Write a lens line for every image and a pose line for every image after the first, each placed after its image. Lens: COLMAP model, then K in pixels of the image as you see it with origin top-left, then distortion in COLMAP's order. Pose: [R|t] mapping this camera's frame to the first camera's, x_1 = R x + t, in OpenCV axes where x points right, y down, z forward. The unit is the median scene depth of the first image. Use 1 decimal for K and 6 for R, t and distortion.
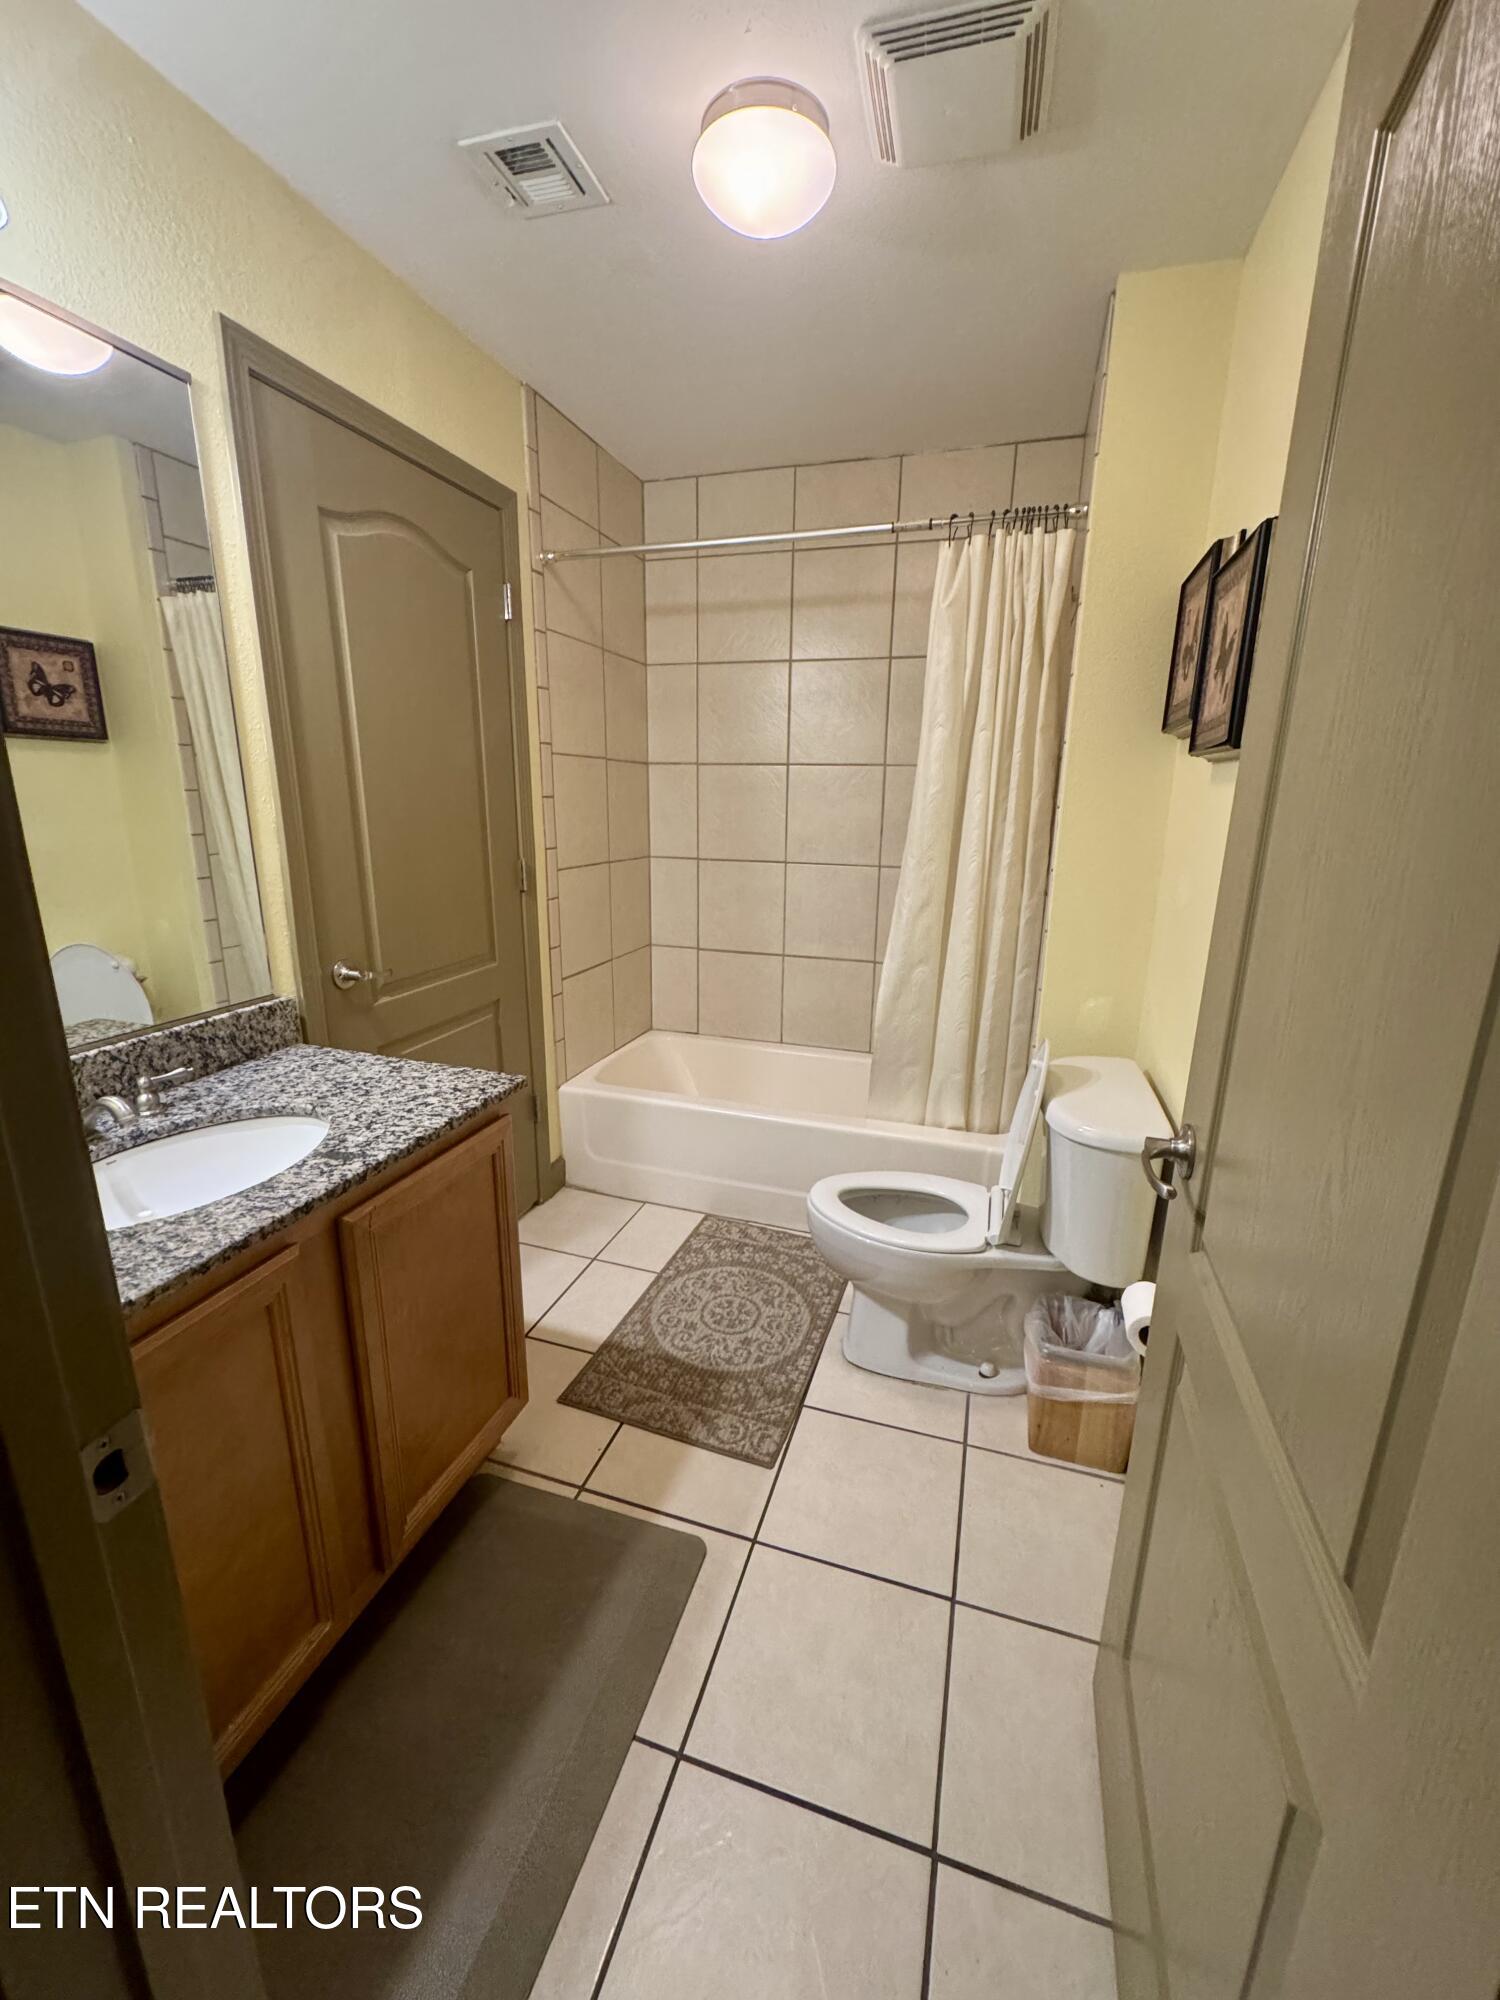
lens RADIAL K [[803.8, 0, 751.3], [0, 803.8, 996.4], [0, 0, 1]] dist [-0.001659, 0.000506]
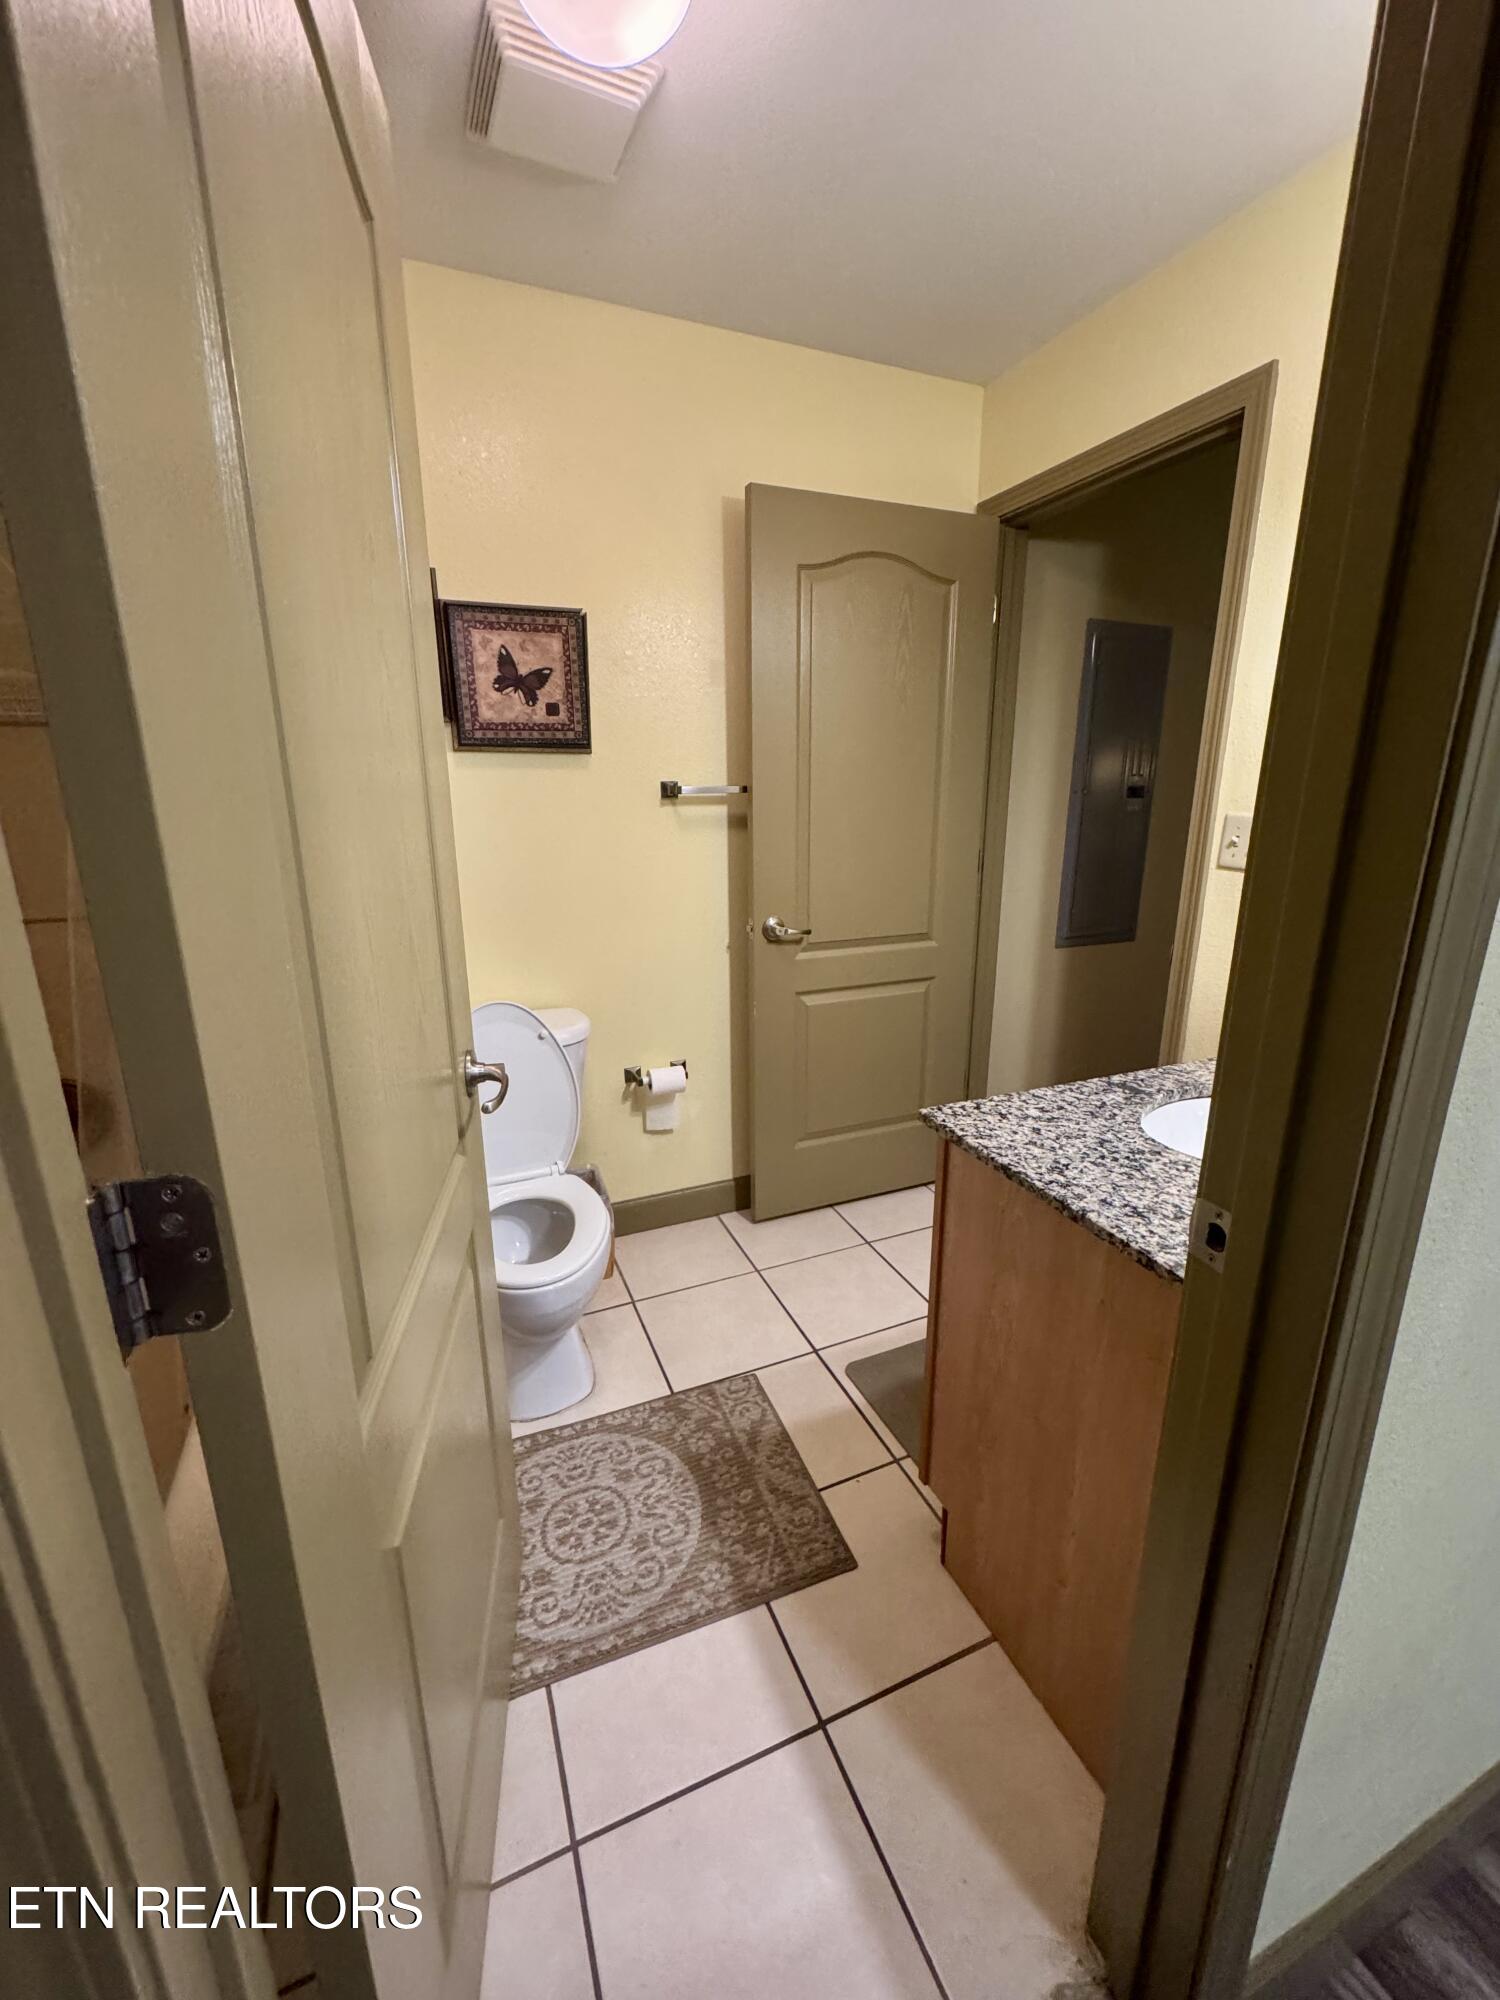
lens RADIAL K [[803.8, 0, 751.3], [0, 803.8, 996.4], [0, 0, 1]] dist [-0.001659, 0.000506]
pose [[-0.650180, -0.202072, 0.732415, -0.791483], [0.181814, 0.894596, 0.408218, -0.404568], [-0.737705, 0.398578, -0.544909, 1.600748]]
